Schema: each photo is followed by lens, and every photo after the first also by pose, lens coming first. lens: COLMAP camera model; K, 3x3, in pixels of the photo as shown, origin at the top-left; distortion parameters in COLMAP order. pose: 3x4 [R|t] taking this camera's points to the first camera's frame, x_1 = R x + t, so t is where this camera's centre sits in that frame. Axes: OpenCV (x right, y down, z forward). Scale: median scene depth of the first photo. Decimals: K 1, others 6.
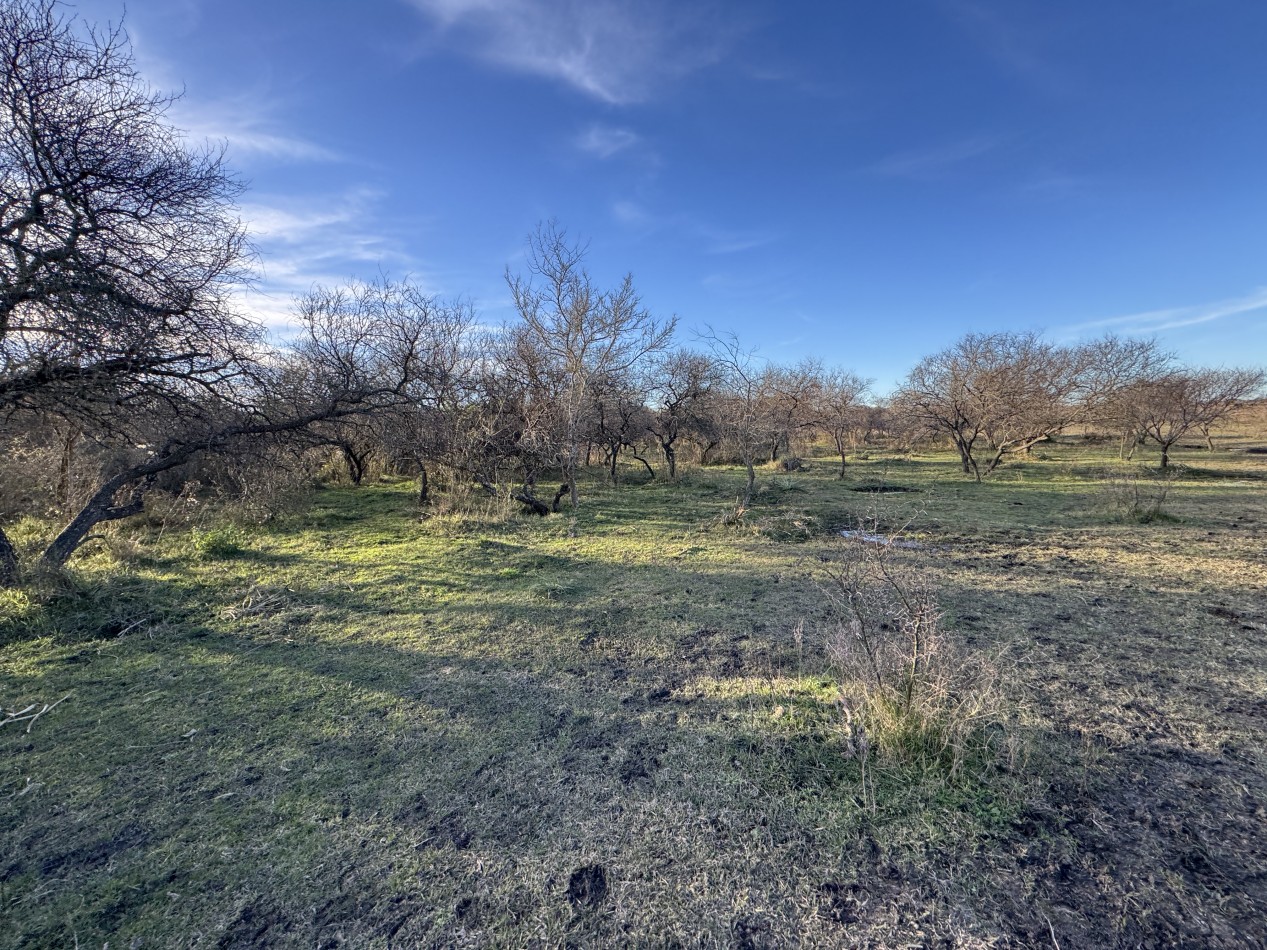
lens RADIAL K [[506.9, 0, 633.5], [0, 506.9, 475.0], [0, 0, 1]] dist [0.000149, 0.000219]
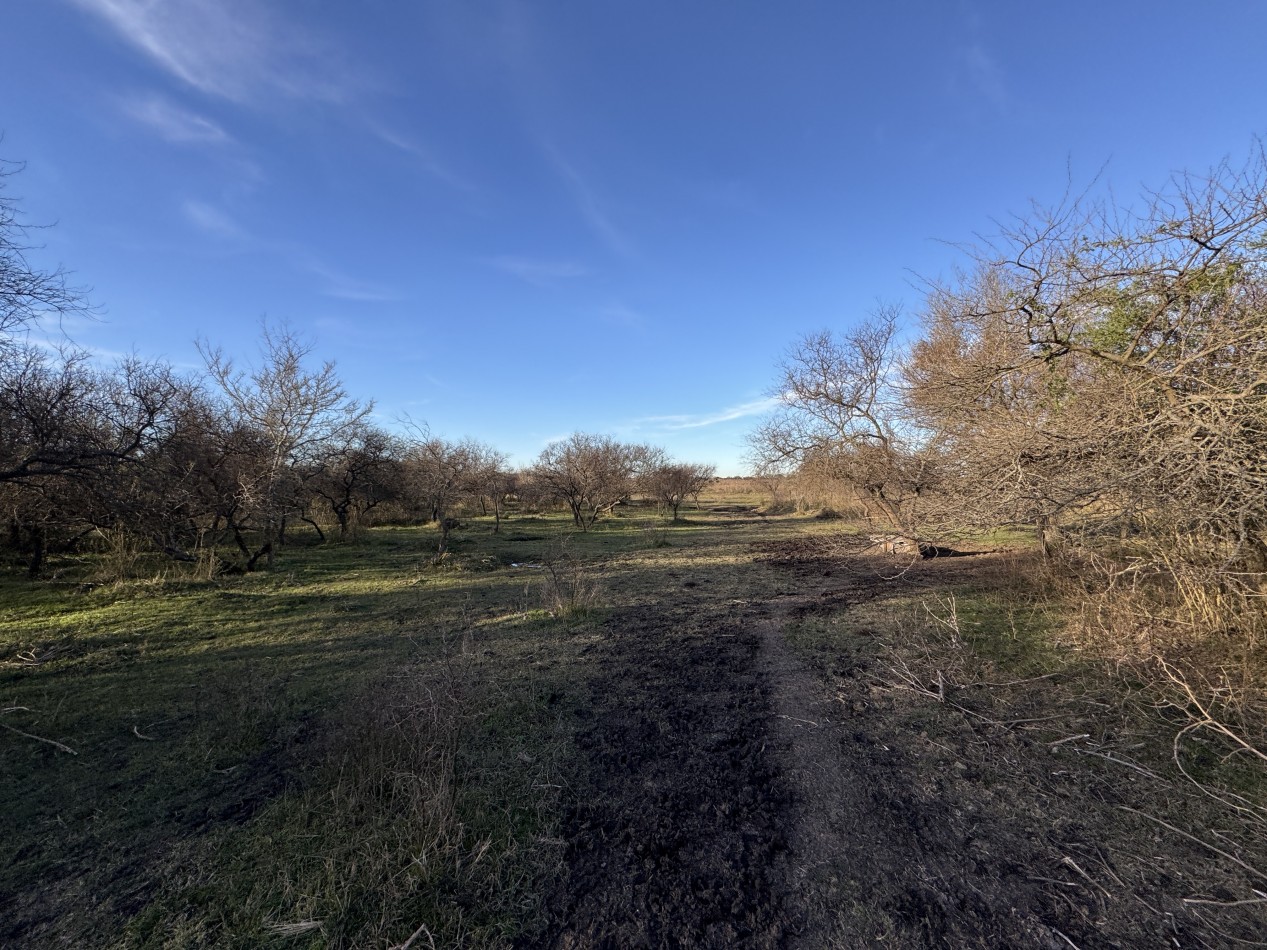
lens RADIAL K [[506.9, 0, 633.5], [0, 506.9, 475.0], [0, 0, 1]] dist [0.000149, 0.000219]
pose [[0.765001, 0.039080, 0.642842, -0.145134], [0.040116, 0.993327, -0.108127, 0.012787], [-0.642778, 0.108506, 0.758329, -0.199294]]
